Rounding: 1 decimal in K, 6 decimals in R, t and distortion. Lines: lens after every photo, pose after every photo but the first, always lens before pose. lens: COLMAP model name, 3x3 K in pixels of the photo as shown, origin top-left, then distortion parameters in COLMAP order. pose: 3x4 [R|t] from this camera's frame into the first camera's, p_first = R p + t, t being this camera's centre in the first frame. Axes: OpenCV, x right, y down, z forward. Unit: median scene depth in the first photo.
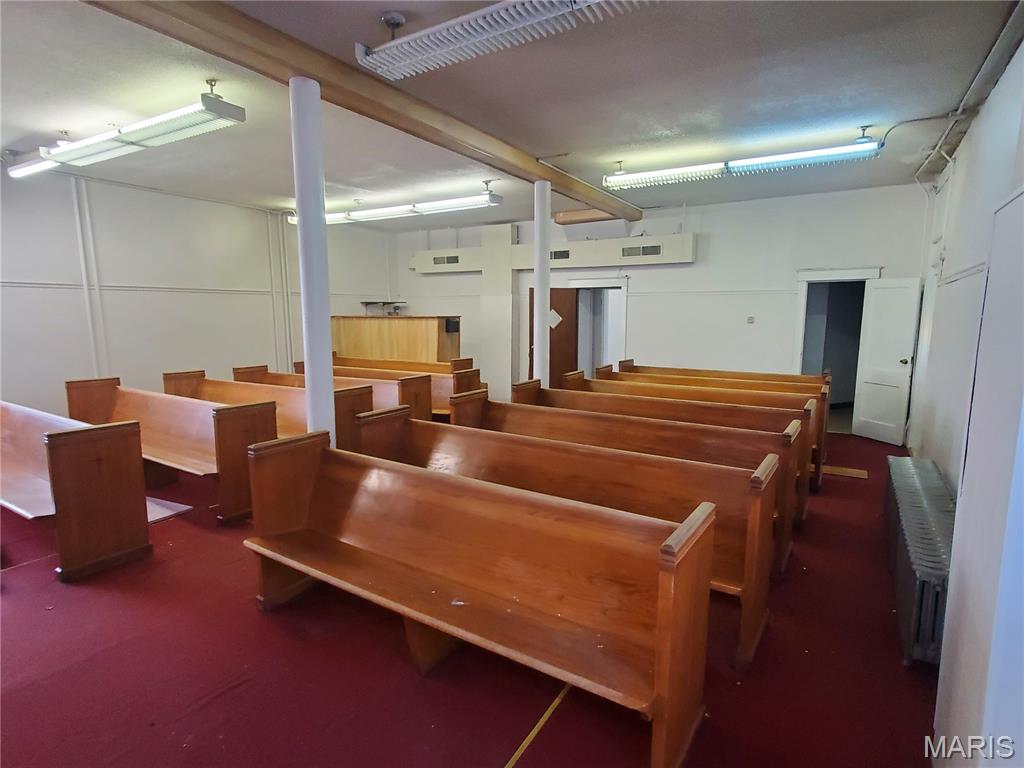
lens RADIAL K [[529.9, 0, 512.0], [0, 529.9, 384.0], [0, 0, 1]] dist [0.000583, 0.000072]
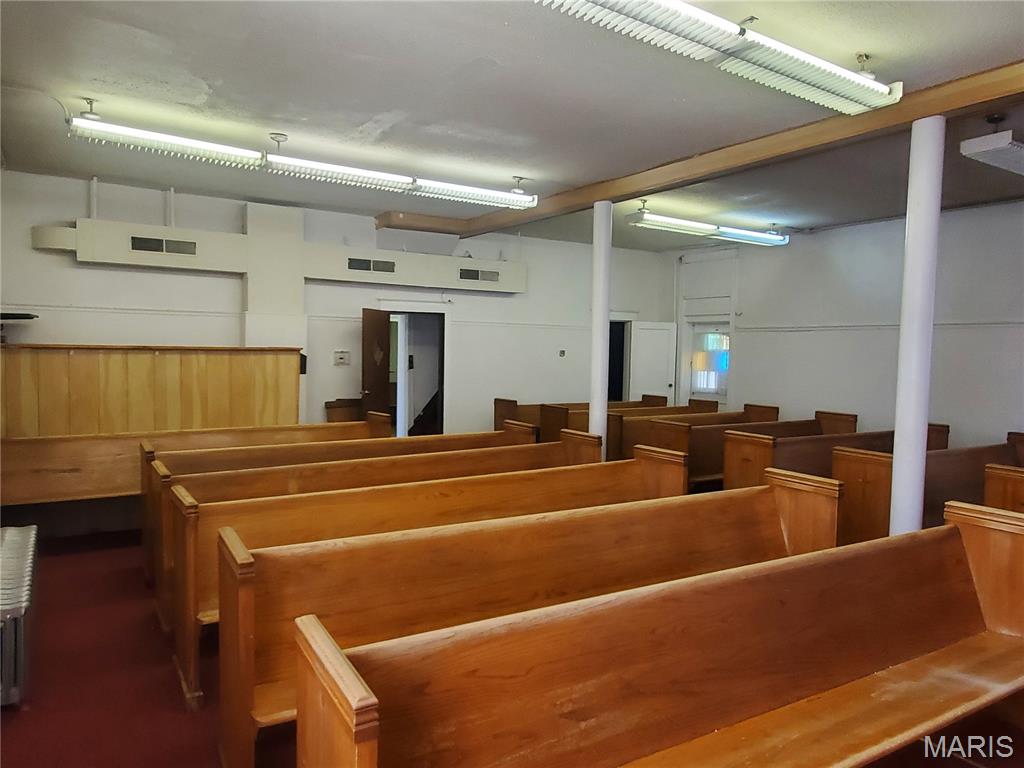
lens RADIAL K [[711.8, 0, 512.0], [0, 711.8, 384.0], [0, 0, 1]] dist [0.002152, 0.000977]
pose [[0.430690, -0.045562, 0.901349, -0.750480], [0.101236, 0.994861, 0.001916, -0.064215], [-0.896804, 0.090424, 0.433089, 0.426772]]
